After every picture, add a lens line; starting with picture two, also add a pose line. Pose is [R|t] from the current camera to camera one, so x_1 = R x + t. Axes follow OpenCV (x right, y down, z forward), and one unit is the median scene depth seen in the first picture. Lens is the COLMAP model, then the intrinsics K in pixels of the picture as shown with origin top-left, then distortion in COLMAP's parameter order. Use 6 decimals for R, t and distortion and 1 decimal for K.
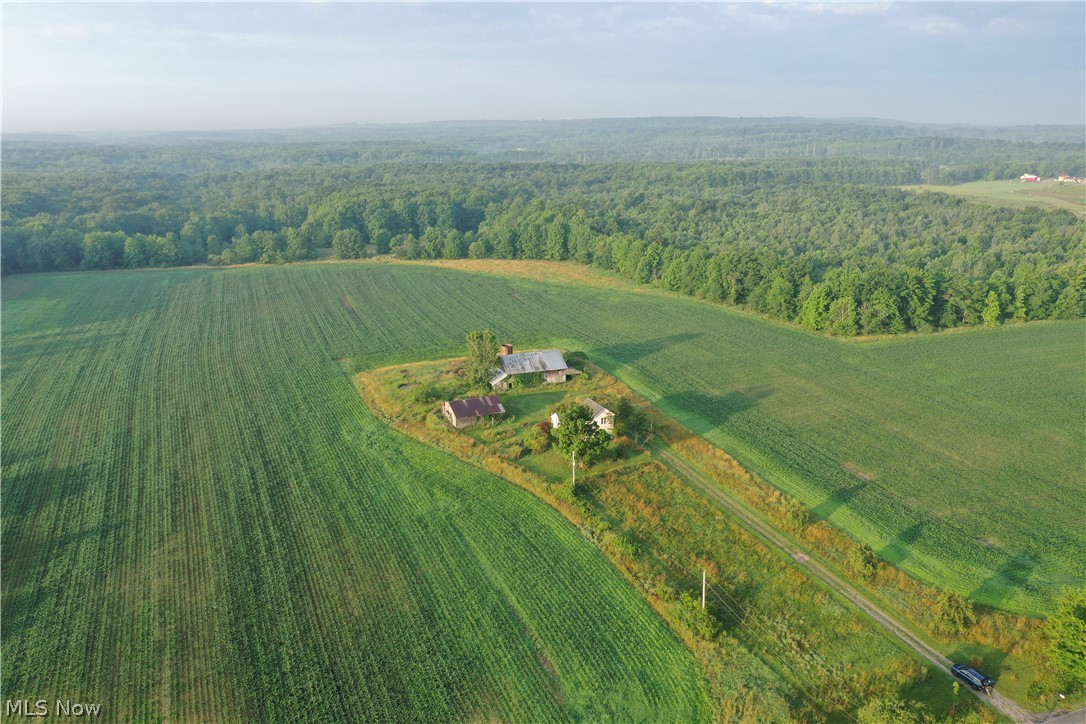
lens RADIAL K [[863.2, 0, 540.1], [0, 863.2, 360.9], [0, 0, 1]] dist [0.012584, 0.005238]
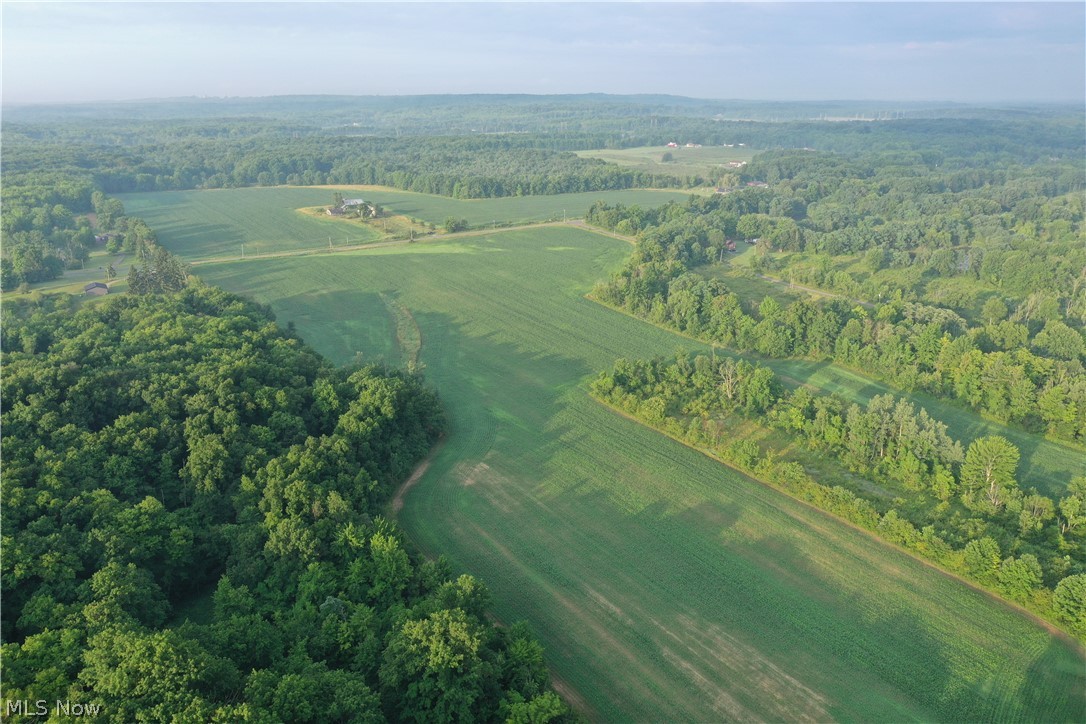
lens RADIAL K [[863.2, 0, 541.9], [0, 863.2, 363.4], [0, 0, 1]] dist [0.012584, 0.005238]
pose [[0.984380, -0.050683, 0.168604, 0.085732], [0.044735, 0.998242, 0.038893, 0.394673], [-0.170279, -0.030743, 0.984916, -1.800471]]
